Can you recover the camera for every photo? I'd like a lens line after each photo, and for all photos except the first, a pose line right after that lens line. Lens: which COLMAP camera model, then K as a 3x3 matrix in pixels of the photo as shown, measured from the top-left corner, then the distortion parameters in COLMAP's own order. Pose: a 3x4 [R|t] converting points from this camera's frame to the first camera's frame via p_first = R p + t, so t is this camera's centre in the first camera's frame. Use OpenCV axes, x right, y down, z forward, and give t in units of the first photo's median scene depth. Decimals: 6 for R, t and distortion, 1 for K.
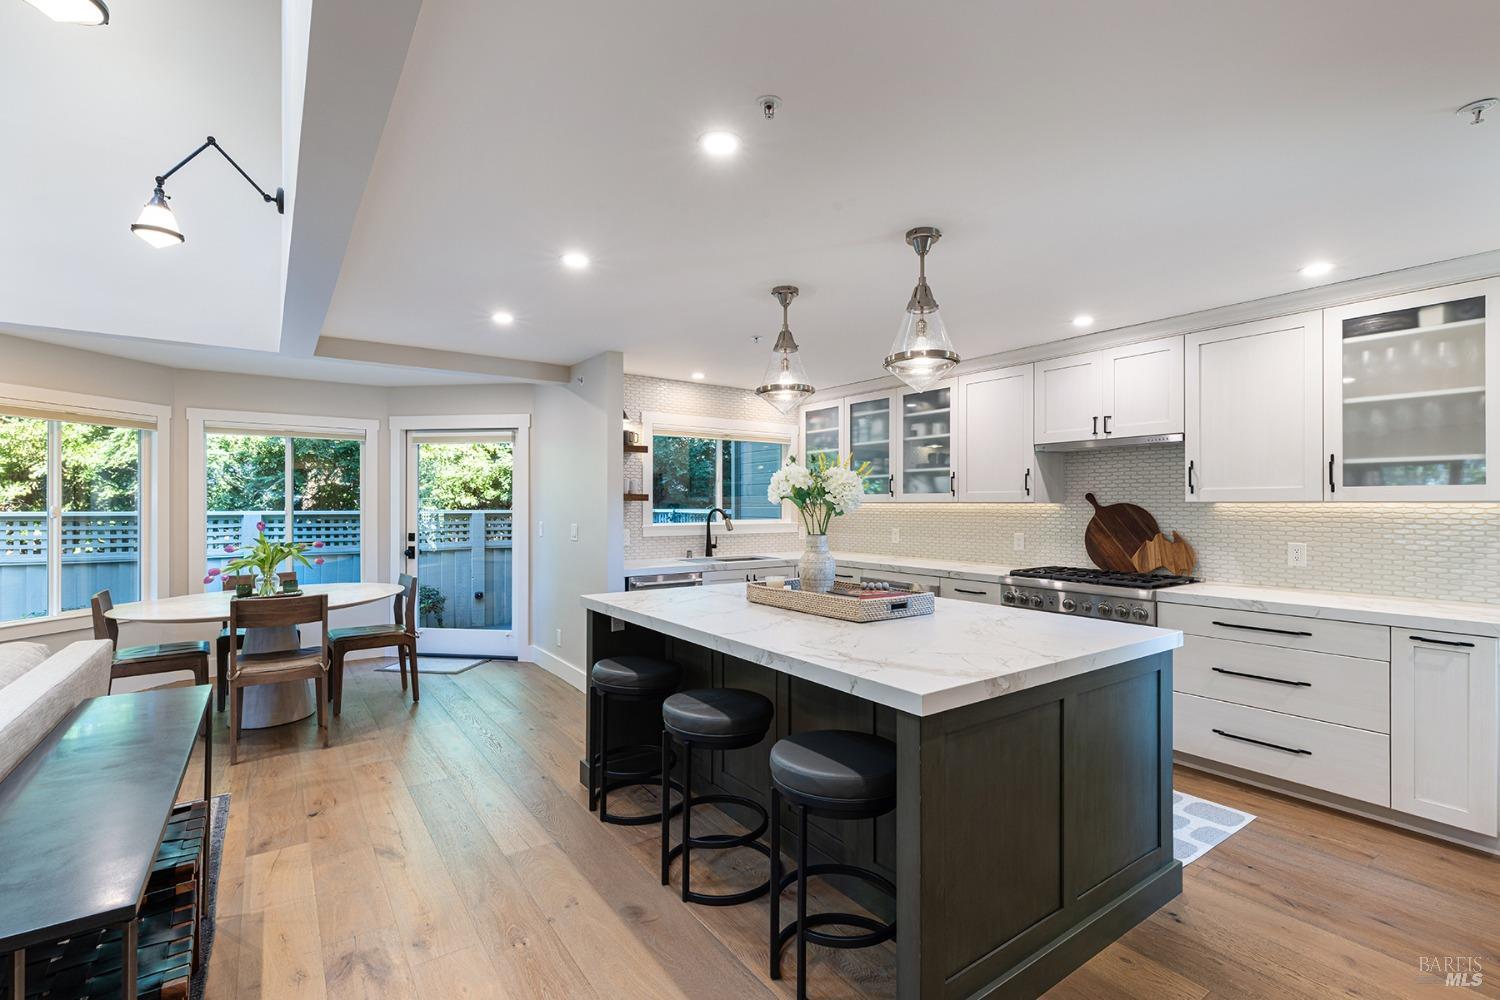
lens RADIAL K [[679.6, 0, 741.9], [0, 679.6, 504.5], [0, 0, 1]] dist [0.013457, -0.000632]
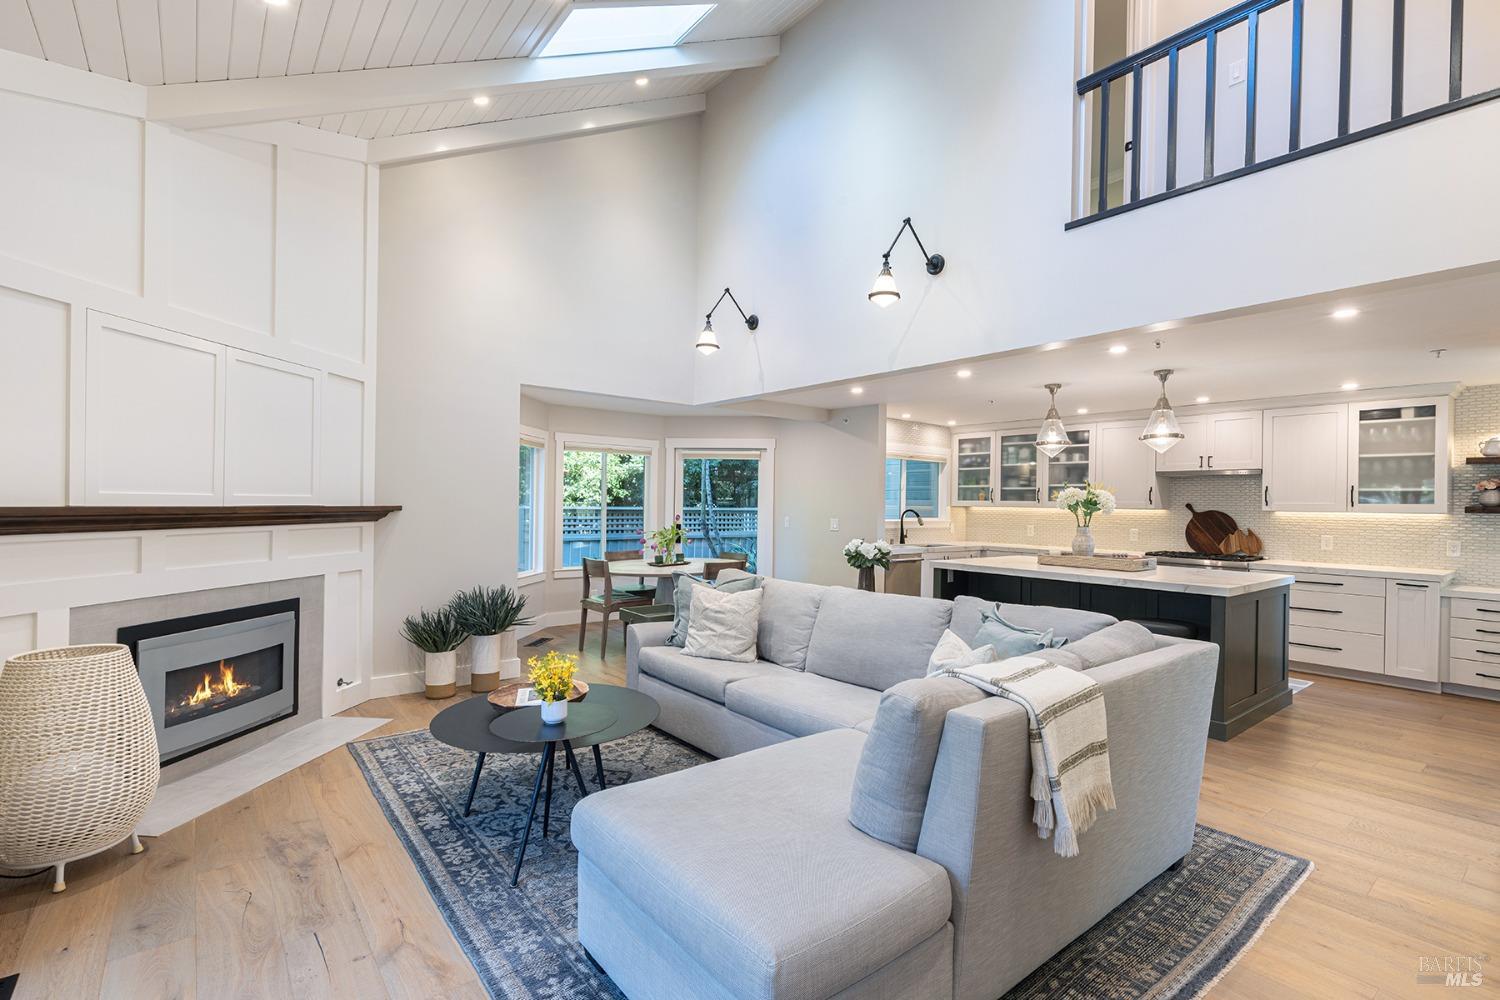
lens RADIAL K [[679.6, 0, 760.0], [0, 679.6, 504.9], [0, 0, 1]] dist [0.013457, -0.000632]
pose [[0.998069, 0.014397, 0.060430, -0.606872], [-0.014591, 0.999890, 0.002762, -0.004280], [-0.060383, -0.003638, 0.998169, -0.531615]]
